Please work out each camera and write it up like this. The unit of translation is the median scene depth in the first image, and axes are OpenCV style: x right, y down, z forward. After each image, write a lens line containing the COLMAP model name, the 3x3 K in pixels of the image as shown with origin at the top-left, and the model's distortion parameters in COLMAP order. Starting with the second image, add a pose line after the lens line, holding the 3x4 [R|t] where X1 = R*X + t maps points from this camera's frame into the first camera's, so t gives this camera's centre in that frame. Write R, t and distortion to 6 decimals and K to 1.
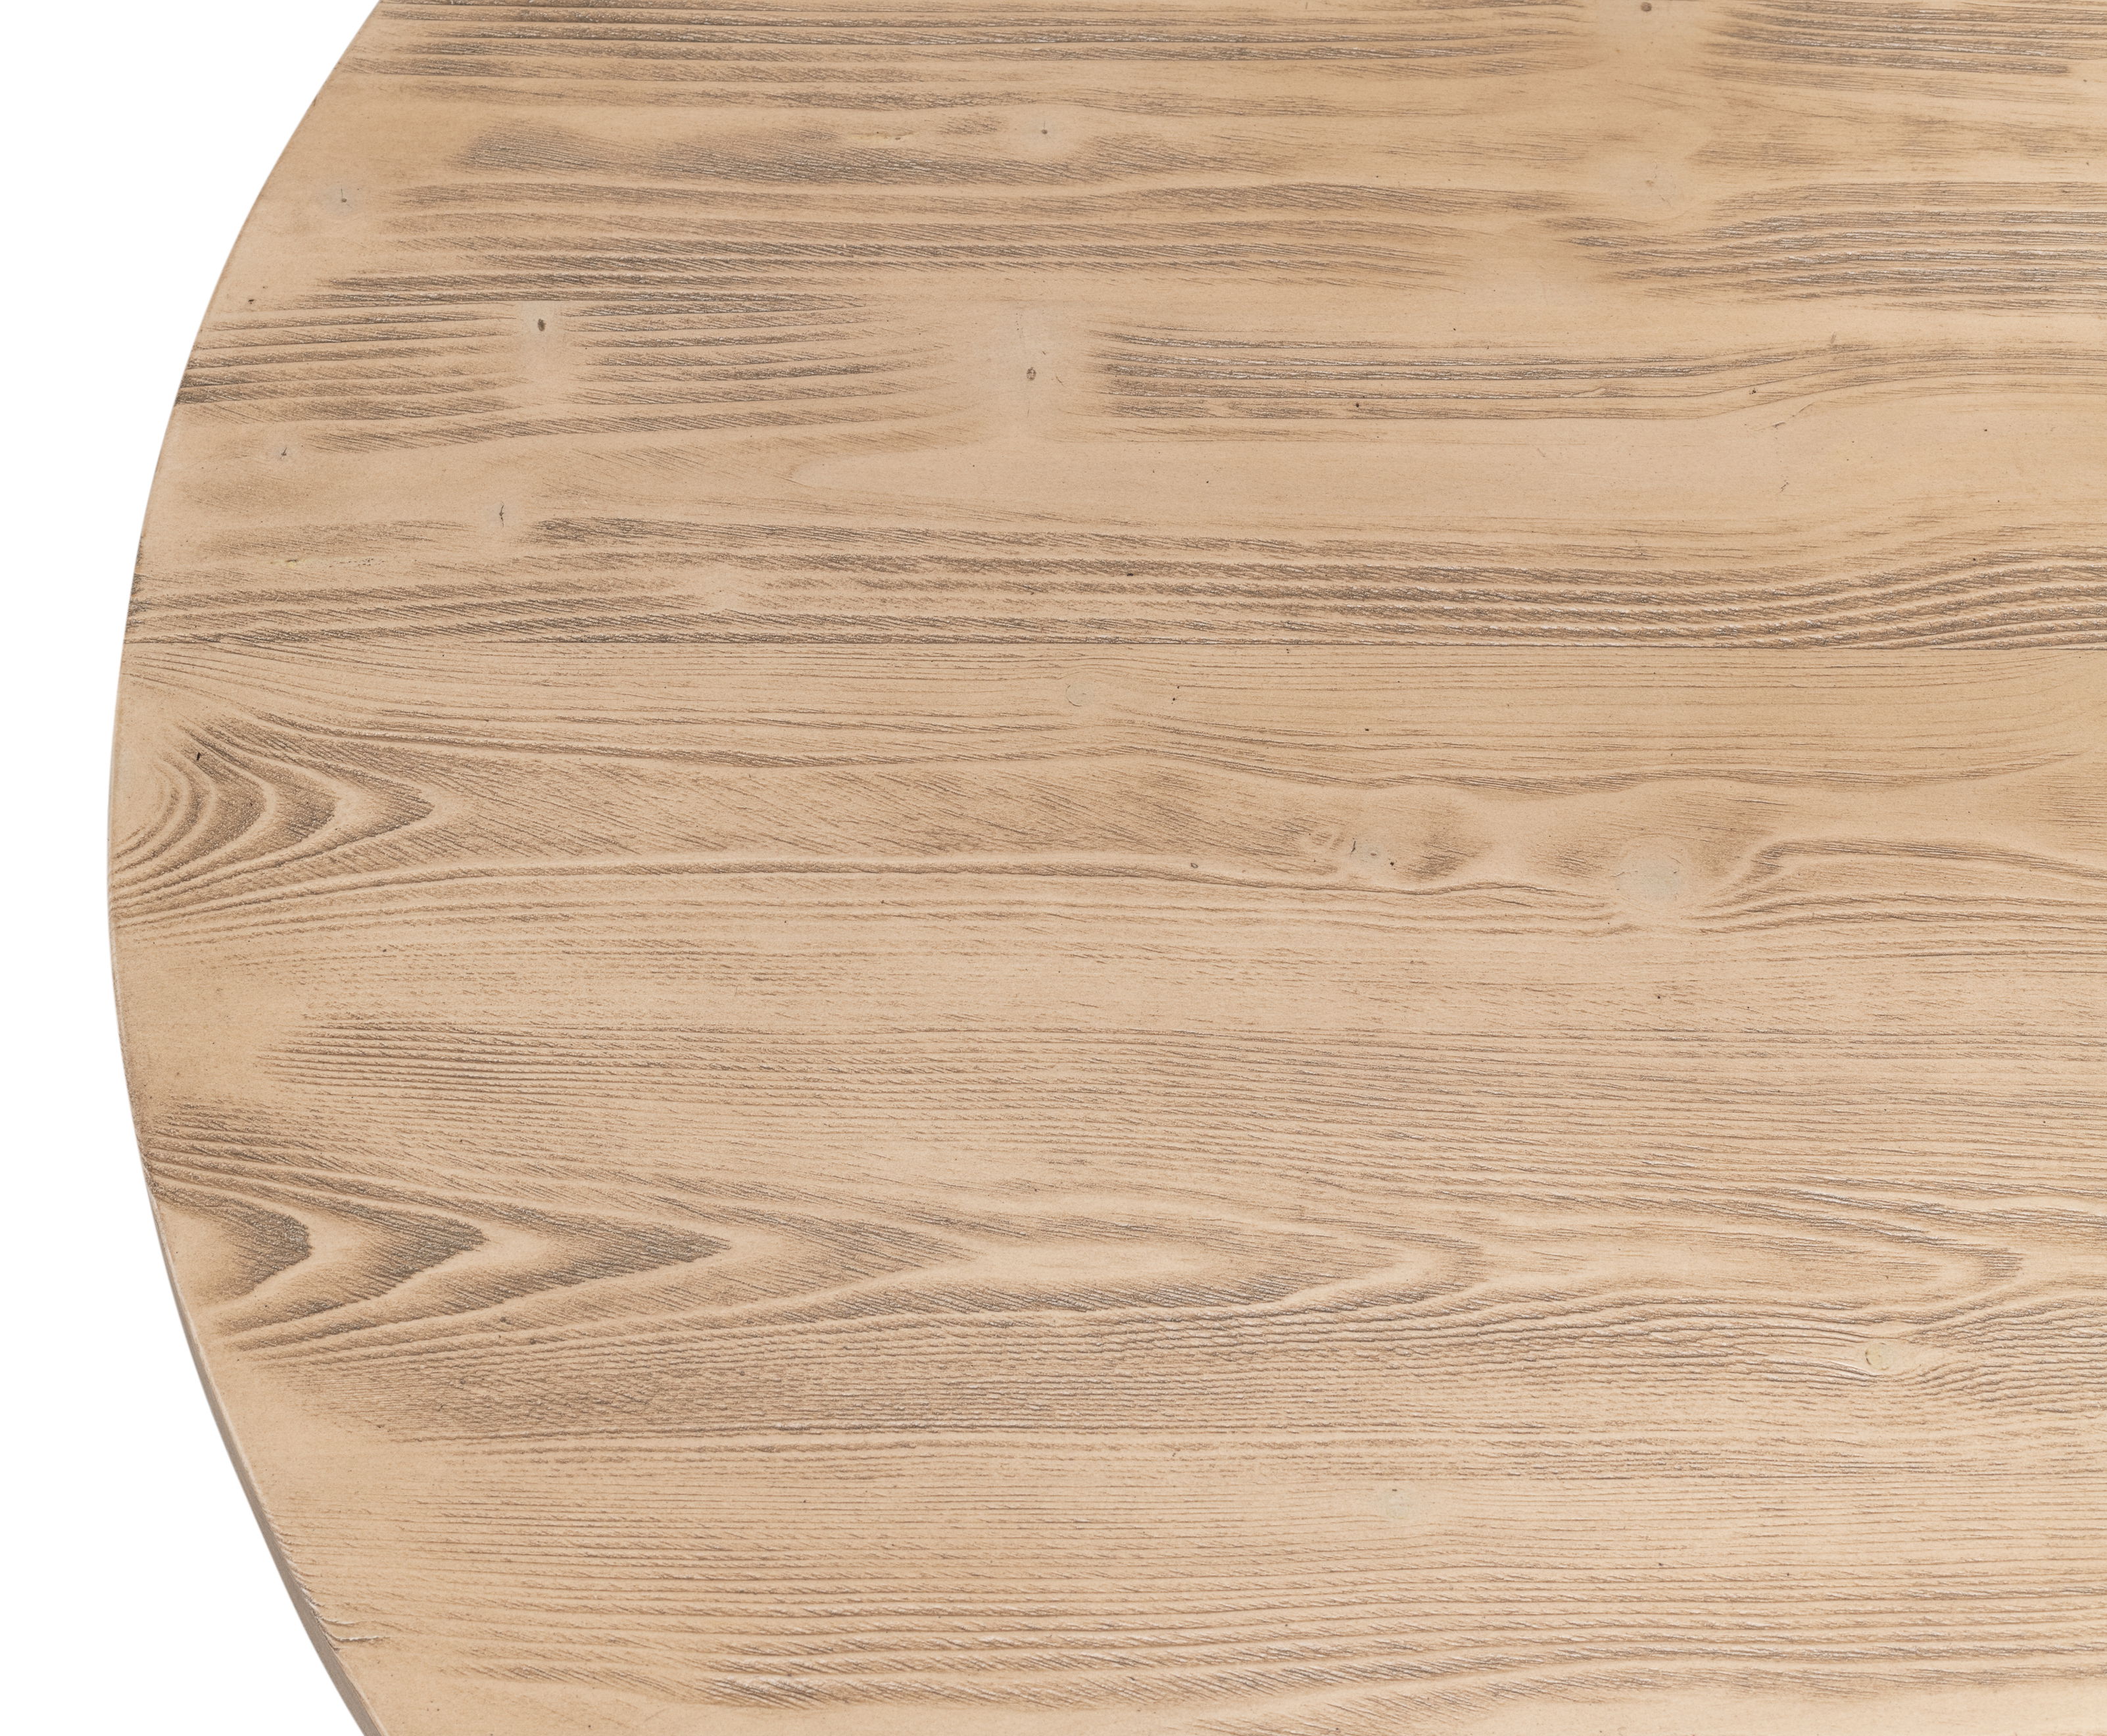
lens RADIAL K [[3957.3, 0, 839.5], [0, 3957.3, 868.9], [0, 0, 1]] dist [-0.097802, -0.435012]
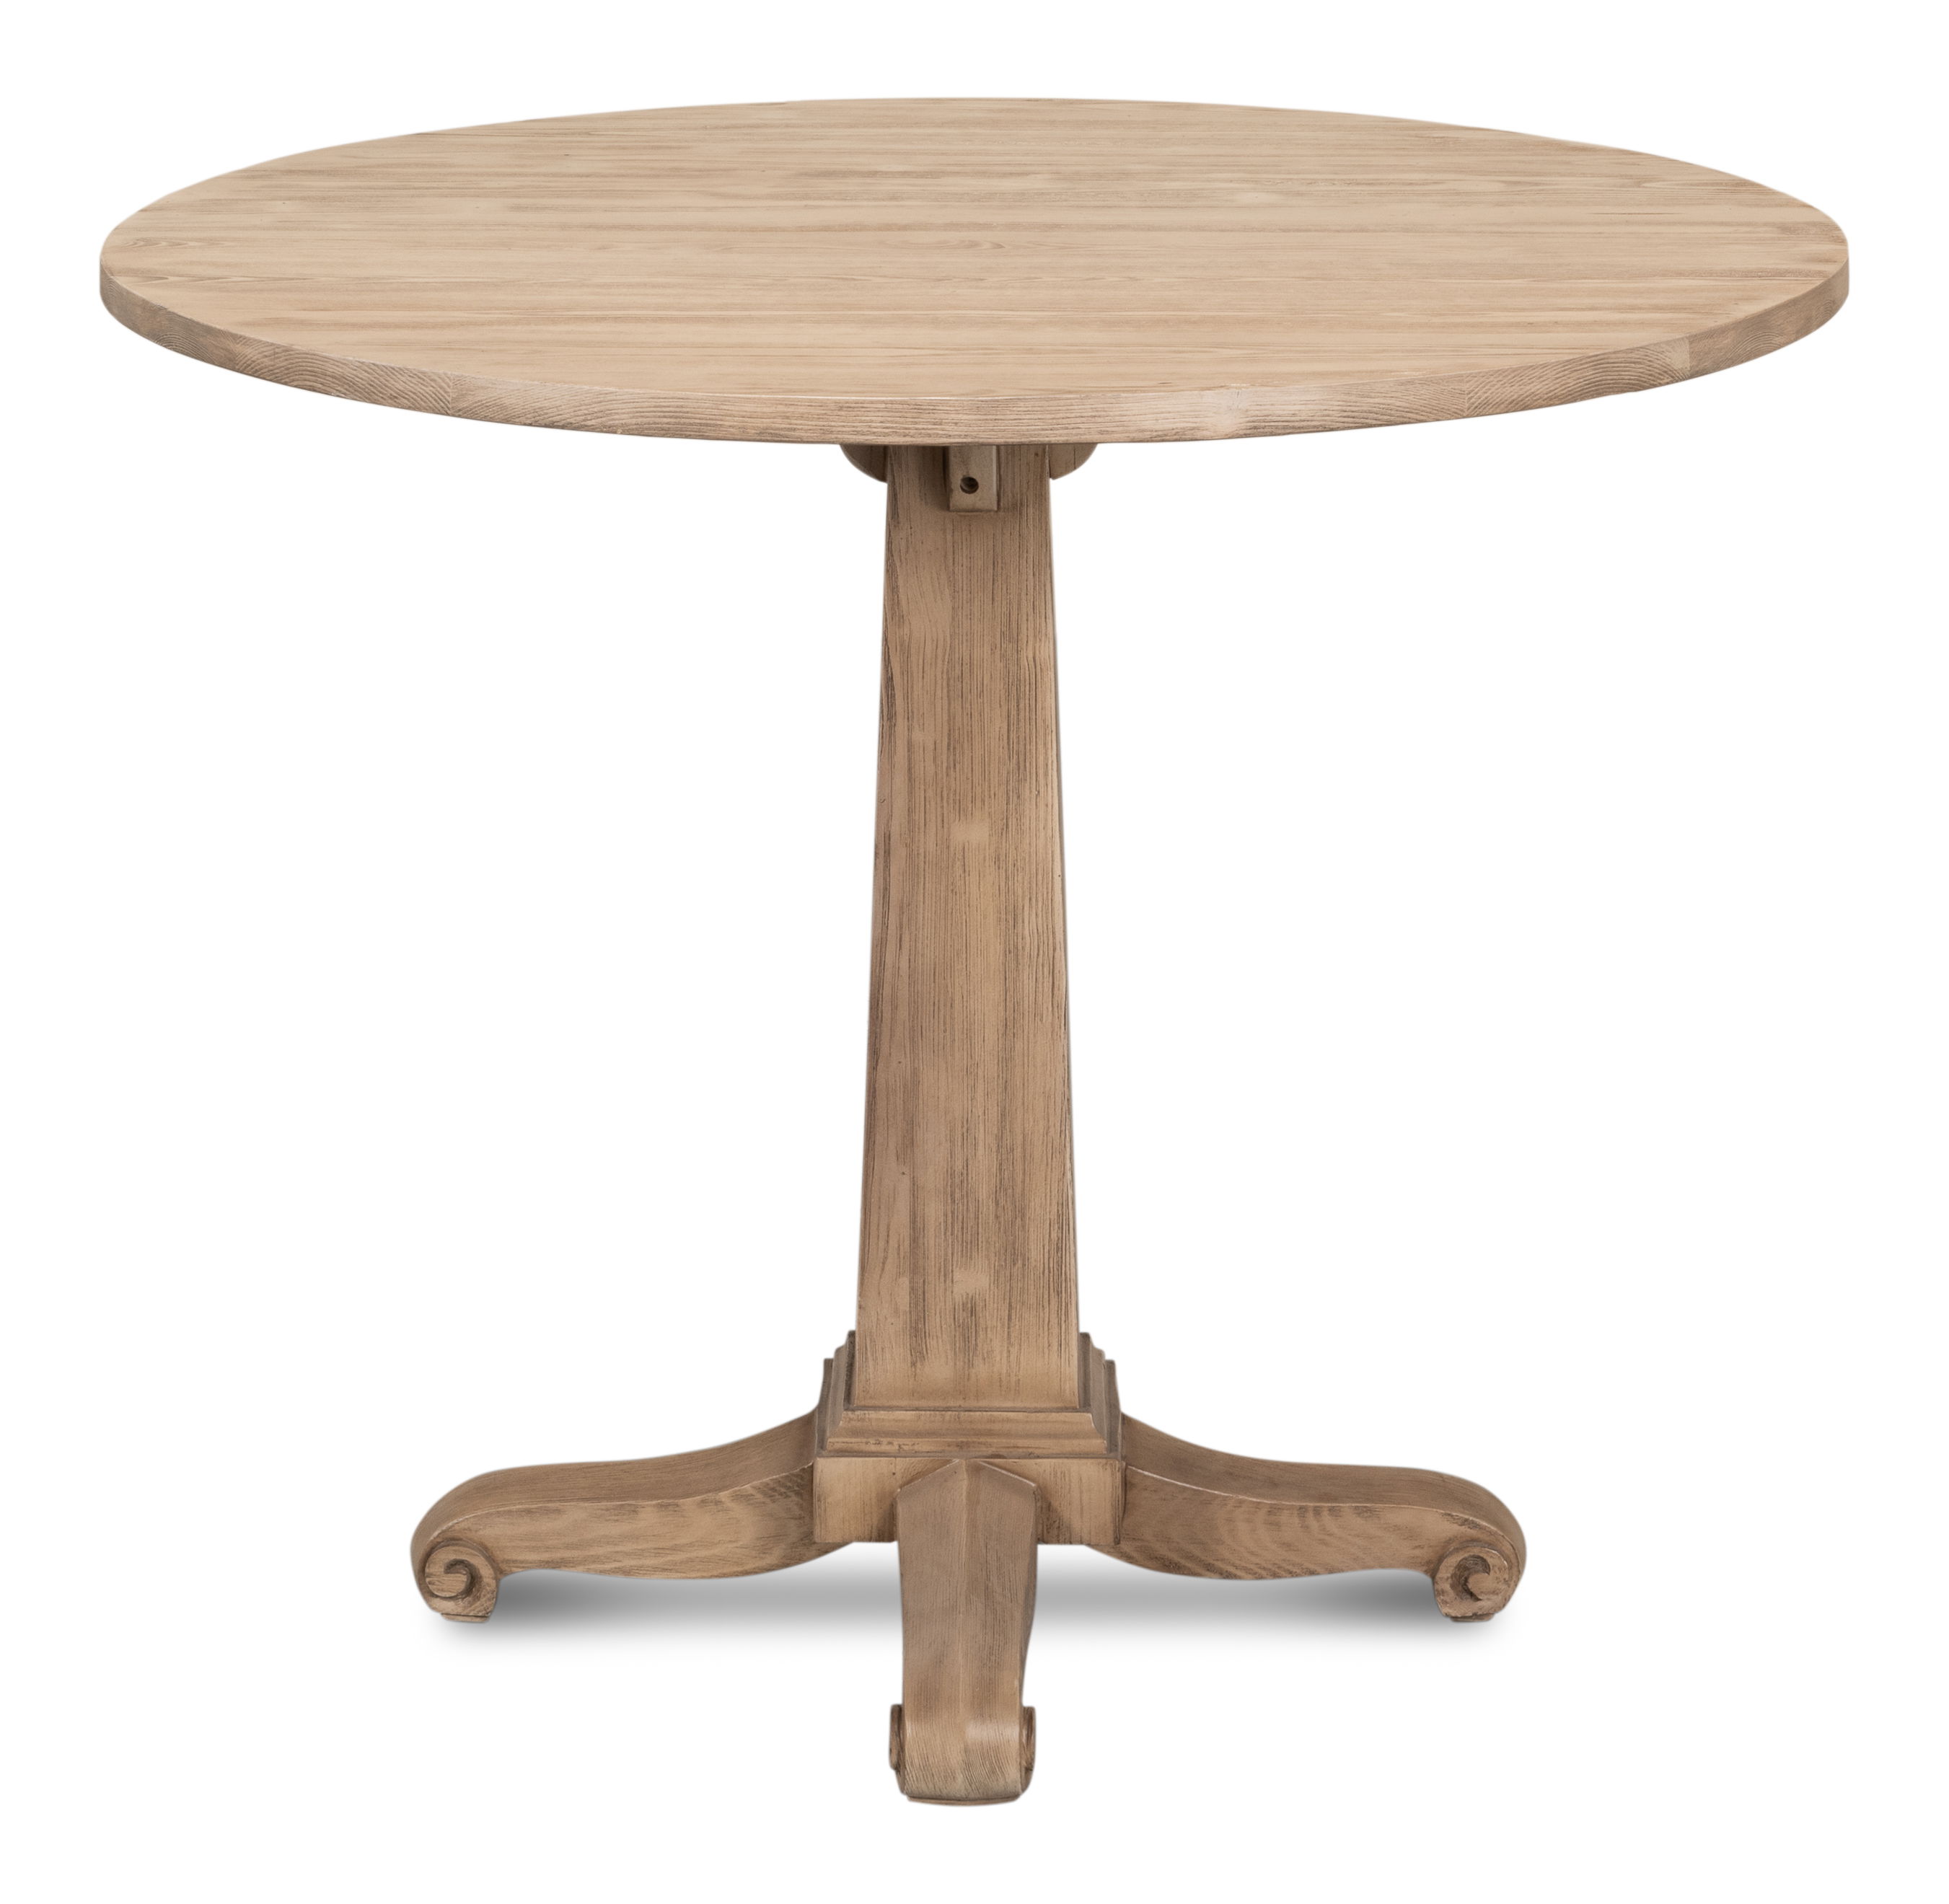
lens RADIAL K [[7057.8, 0, 1023.9], [0, 7057.8, 854.1], [0, 0, 1]] dist [-0.069471, -0.280626]
pose [[0.999917, 0.002432, -0.012651, 0.478906], [-0.009989, 0.766518, -0.642145, 3.233105], [0.008136, 0.642218, 0.766478, -2.283175]]
